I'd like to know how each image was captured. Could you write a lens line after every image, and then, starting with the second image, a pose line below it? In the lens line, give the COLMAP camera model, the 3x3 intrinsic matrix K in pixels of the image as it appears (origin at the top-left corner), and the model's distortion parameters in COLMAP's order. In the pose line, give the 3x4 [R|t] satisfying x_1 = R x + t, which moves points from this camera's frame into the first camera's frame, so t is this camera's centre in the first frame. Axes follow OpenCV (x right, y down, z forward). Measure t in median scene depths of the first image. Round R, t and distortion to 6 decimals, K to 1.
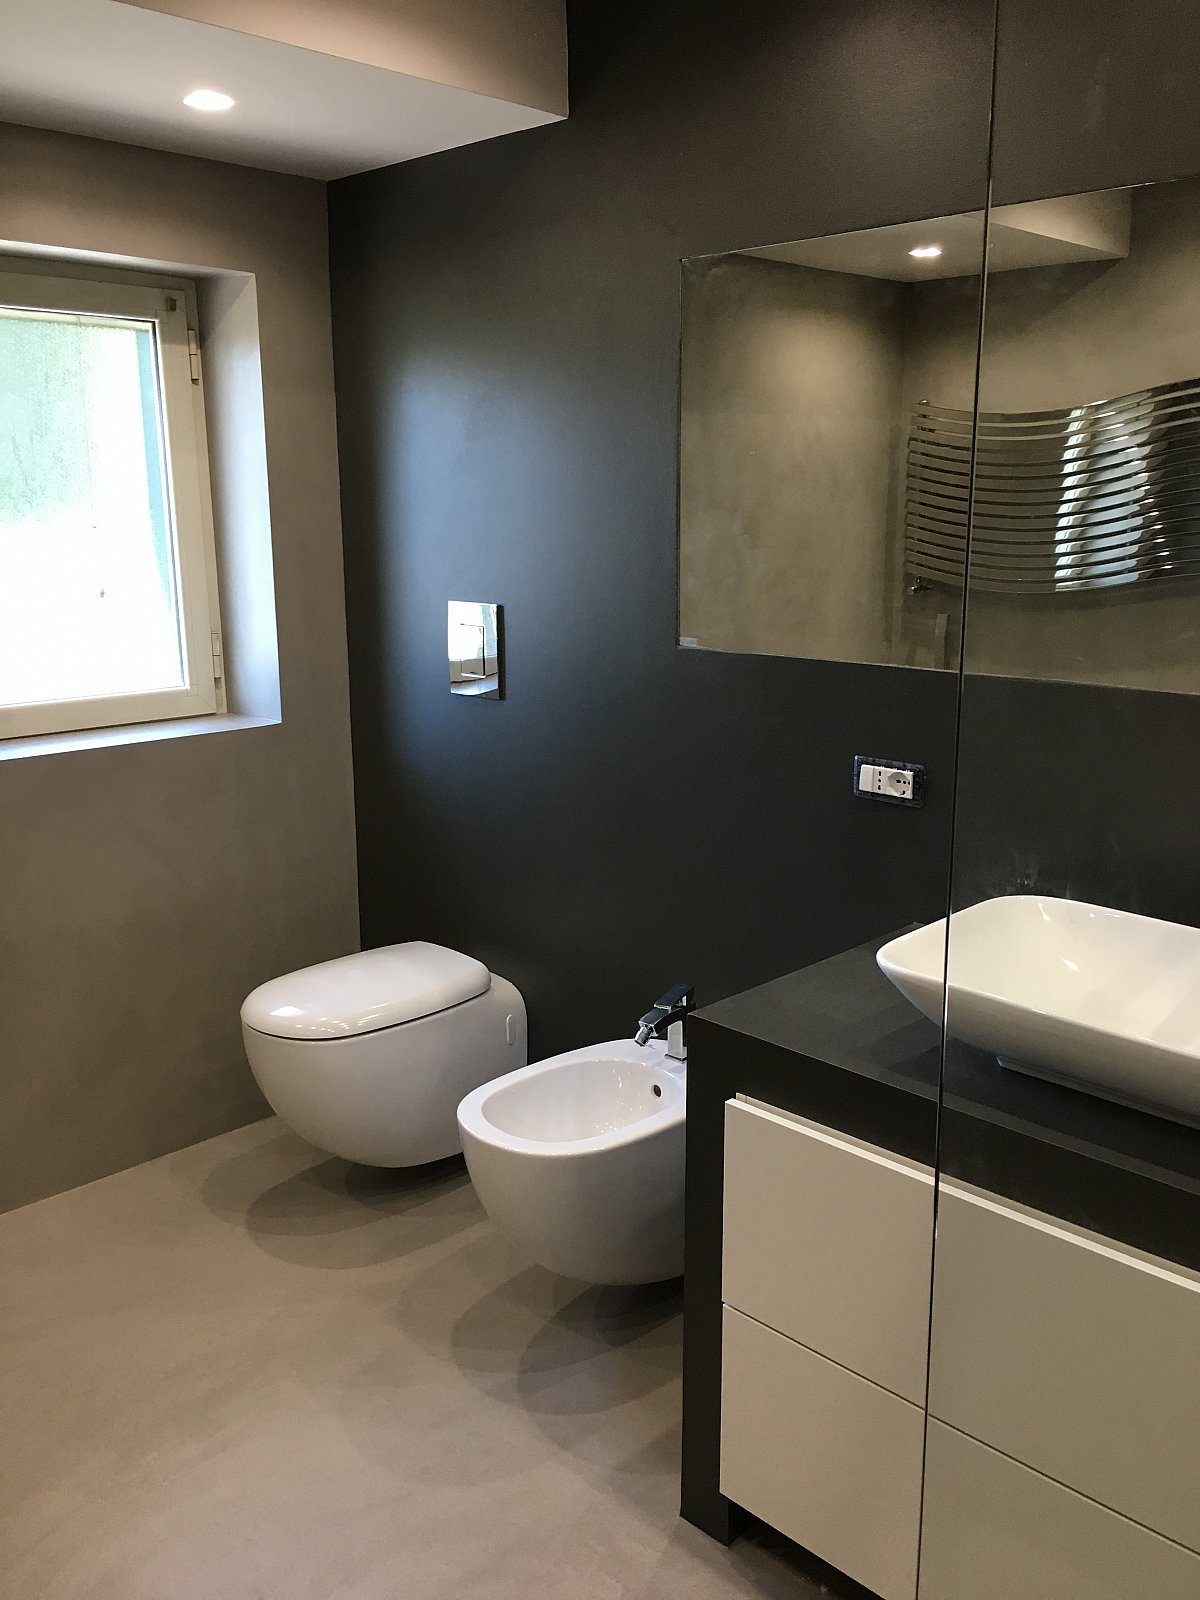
lens RADIAL K [[1381.6, 0, 609.9], [0, 1381.6, 806.9], [0, 0, 1]] dist [0.075276, -0.120898]
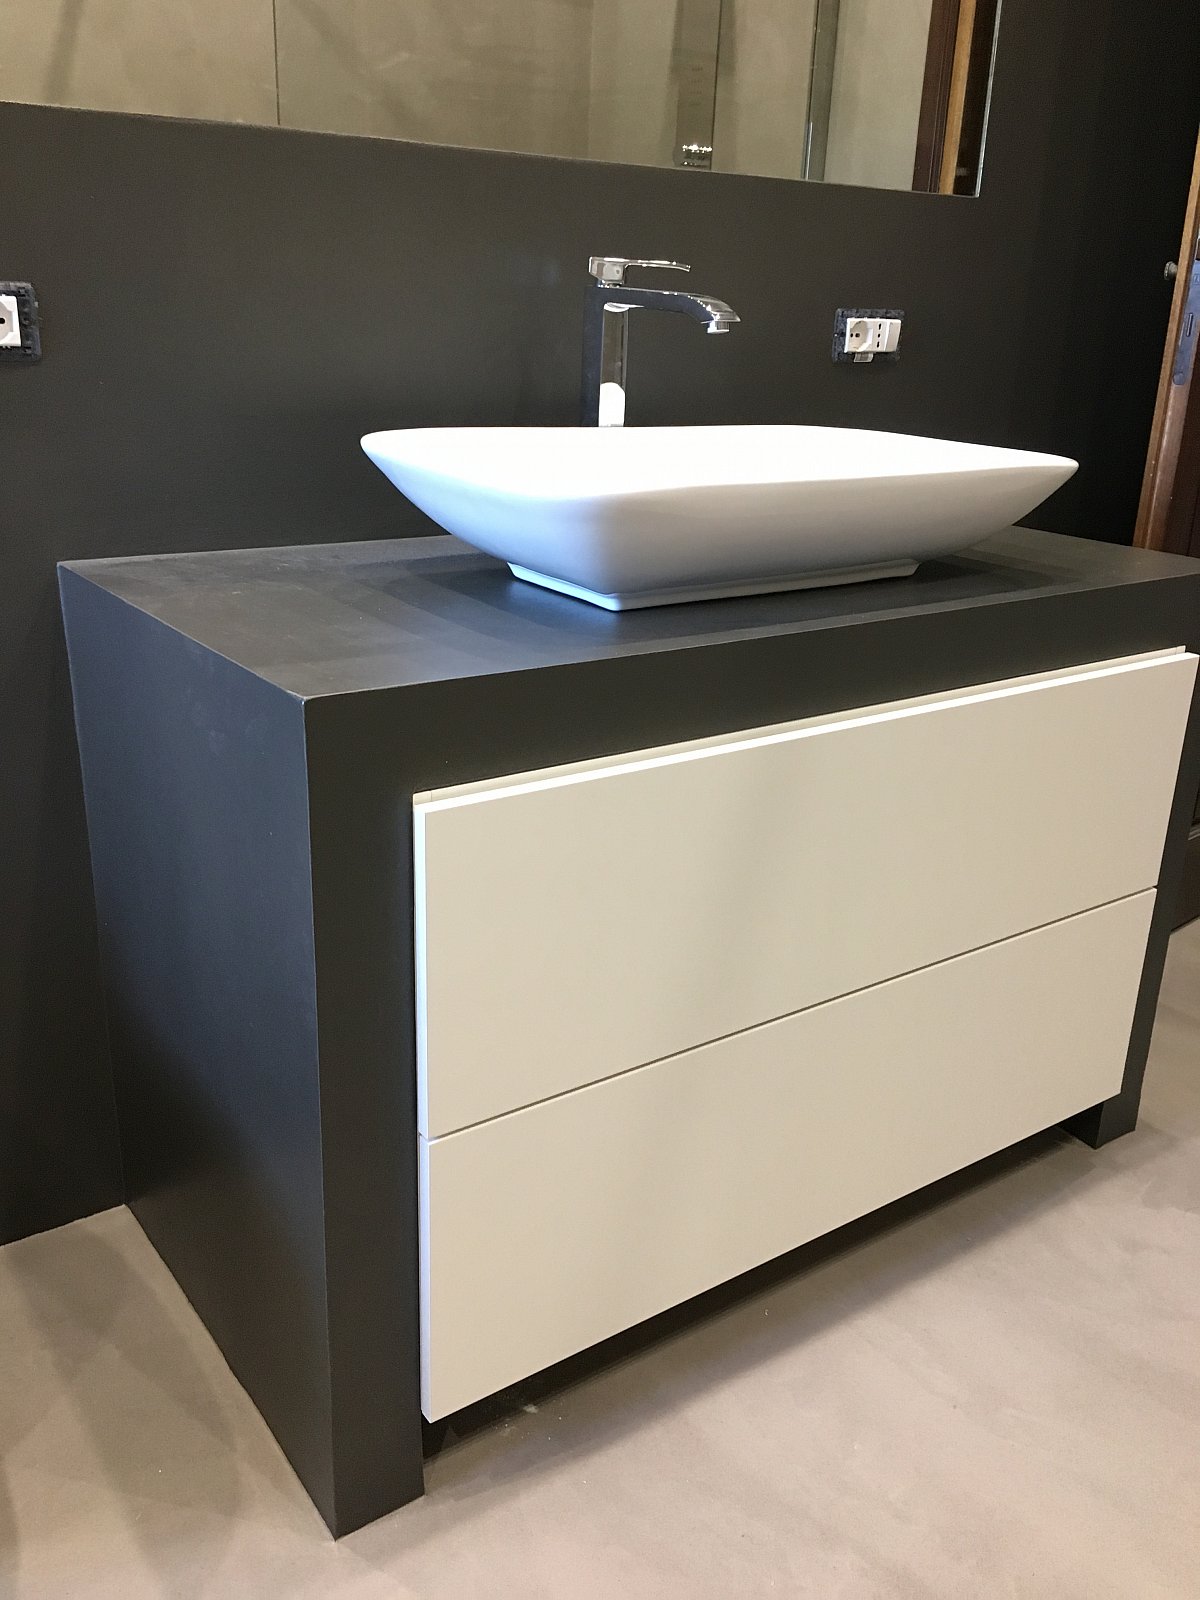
lens RADIAL K [[1381.6, 0, 609.9], [0, 1381.6, 806.9], [0, 0, 1]] dist [0.075276, -0.120898]
pose [[0.167247, -0.333194, 0.927906, -0.320640], [0.182961, 0.935304, 0.302873, 0.039000], [-0.968790, 0.119116, 0.217388, 0.591794]]
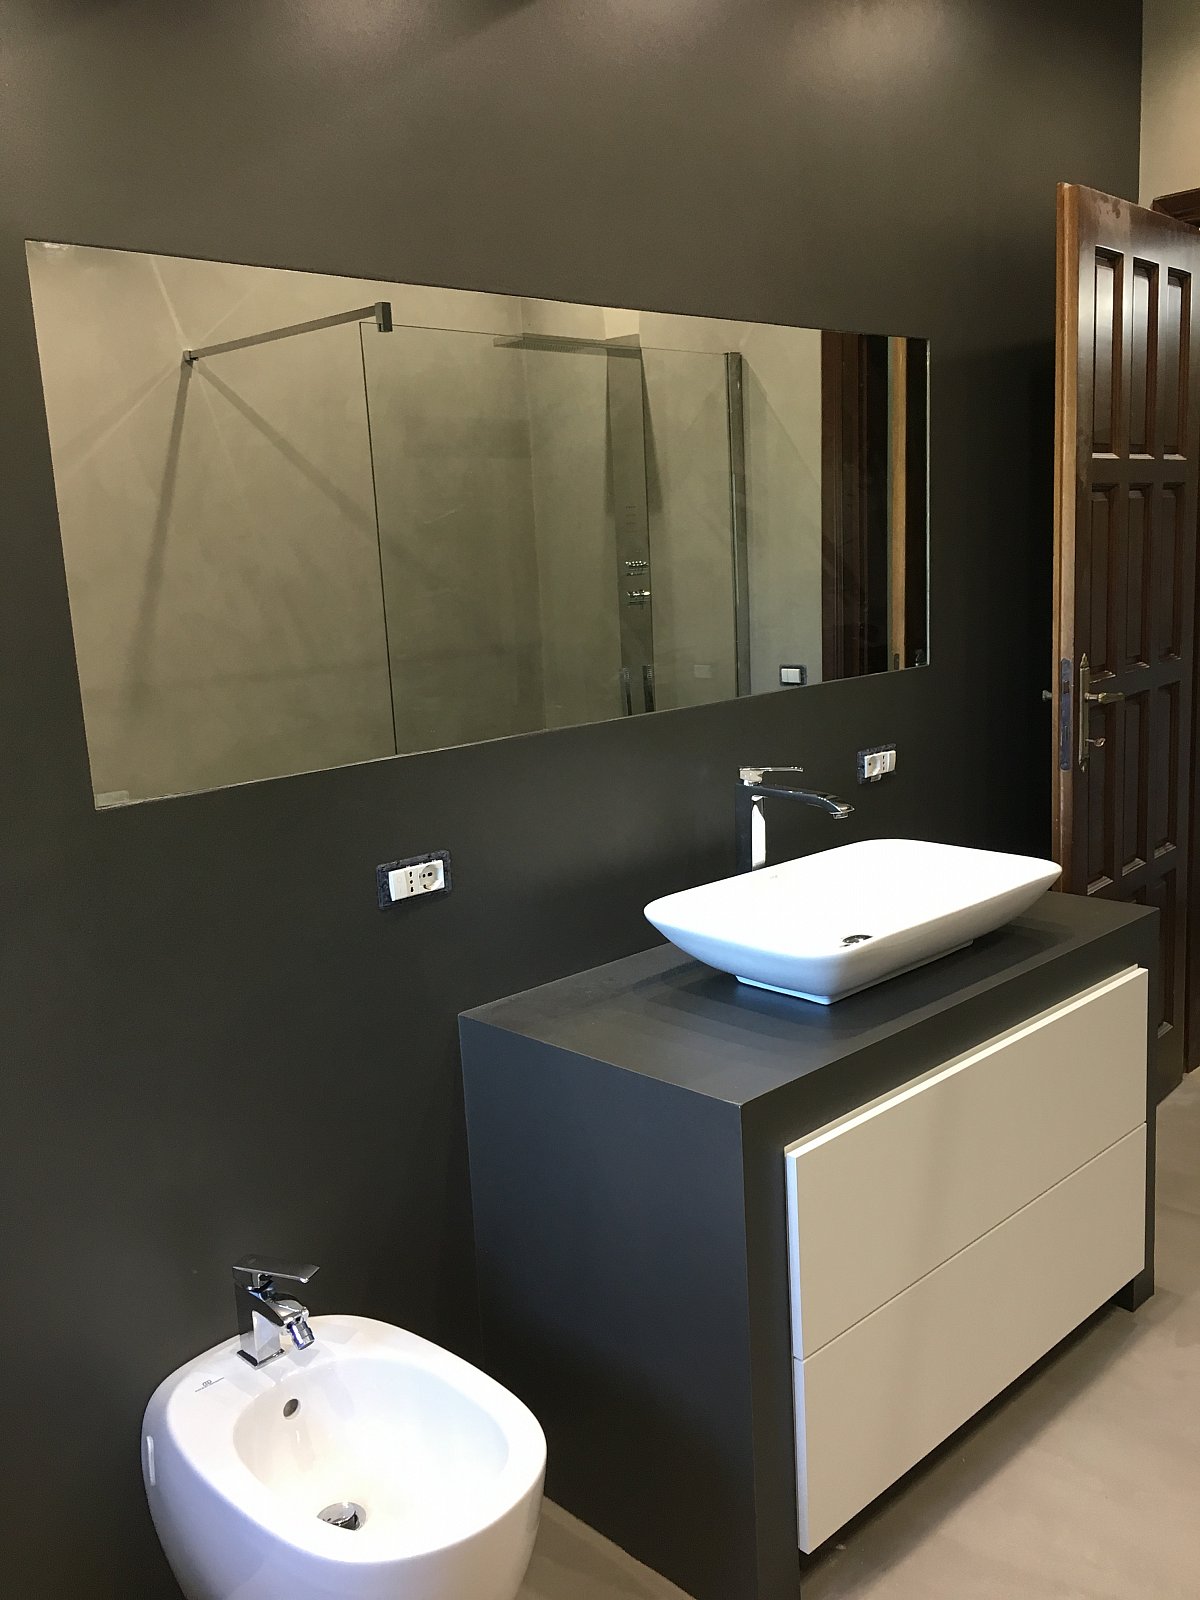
lens RADIAL K [[1381.6, 0, 609.9], [0, 1381.6, 806.9], [0, 0, 1]] dist [0.075276, -0.120898]
pose [[0.020981, -0.184060, 0.982691, -0.630564], [0.268368, 0.947872, 0.171808, -0.171731], [-0.963088, 0.260118, 0.069283, 0.735062]]
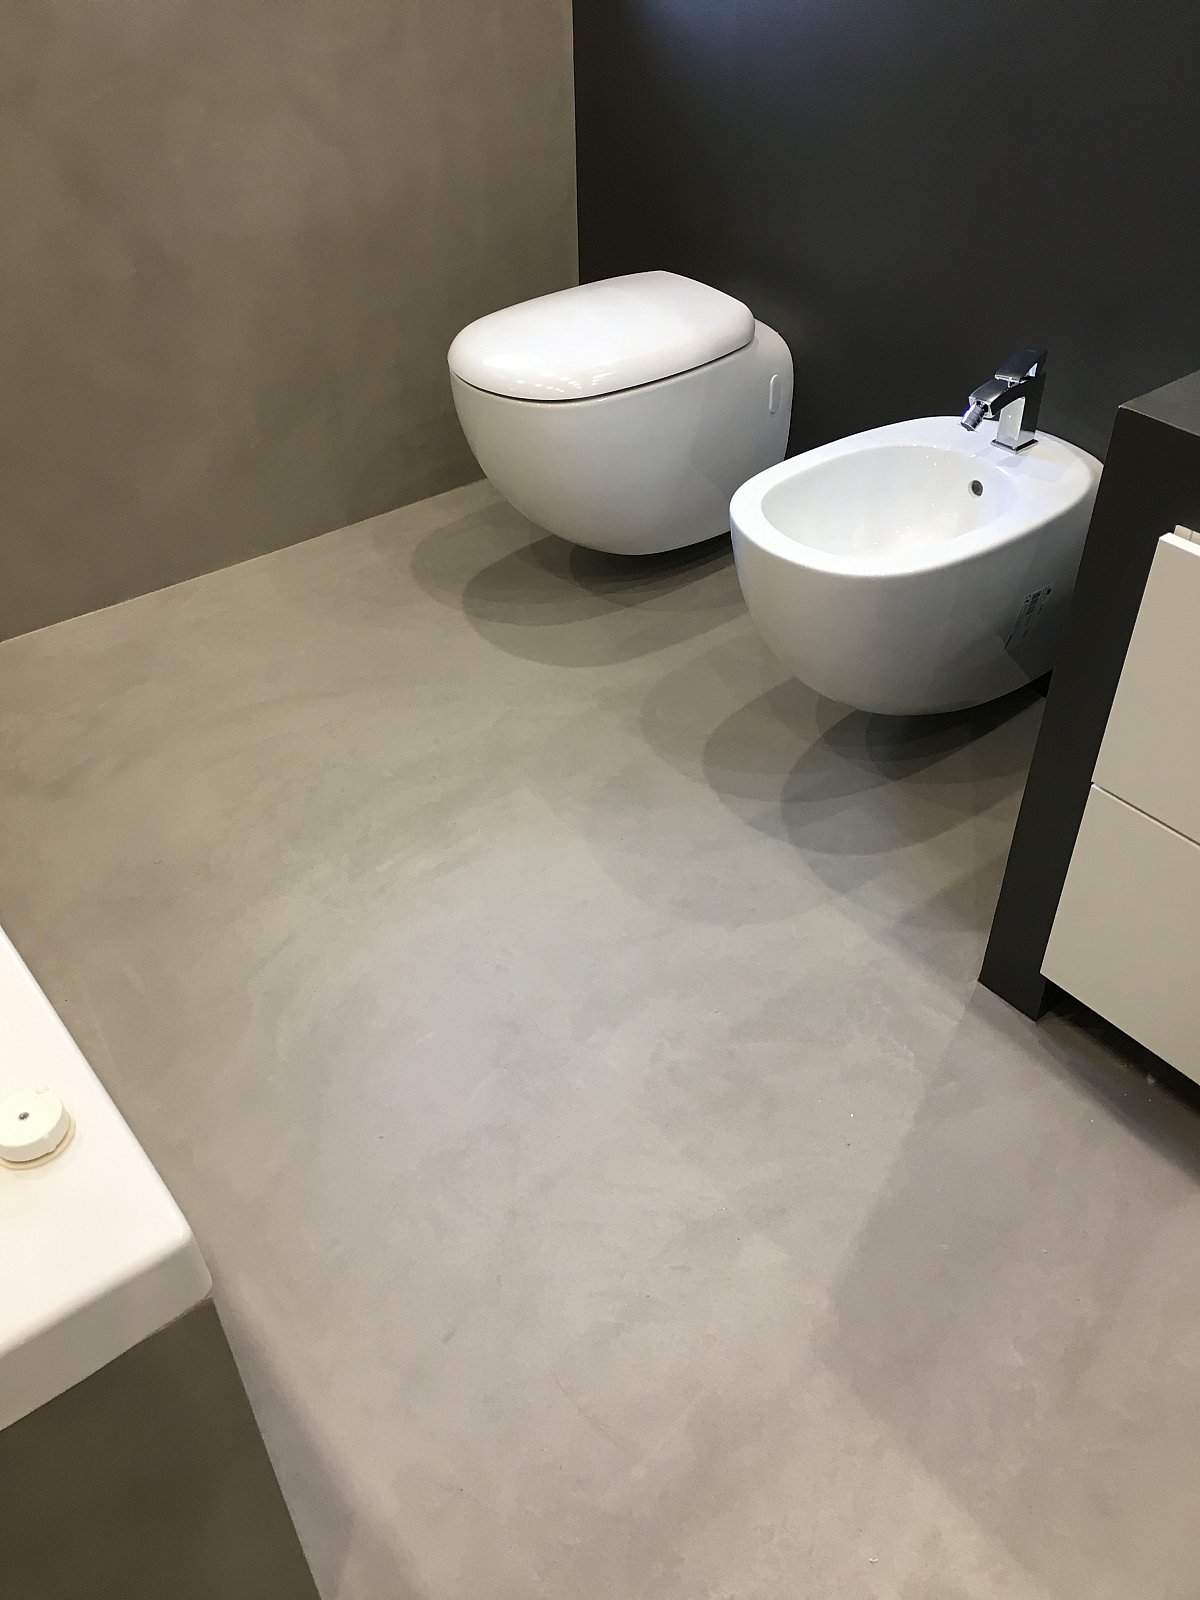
lens RADIAL K [[1381.6, 0, 609.9], [0, 1381.6, 806.9], [0, 0, 1]] dist [0.075276, -0.120898]
pose [[0.992217, 0.069067, -0.103614, -0.080357], [-0.014947, 0.892126, 0.451540, 0.013929], [0.123623, -0.446476, 0.886214, 0.201439]]
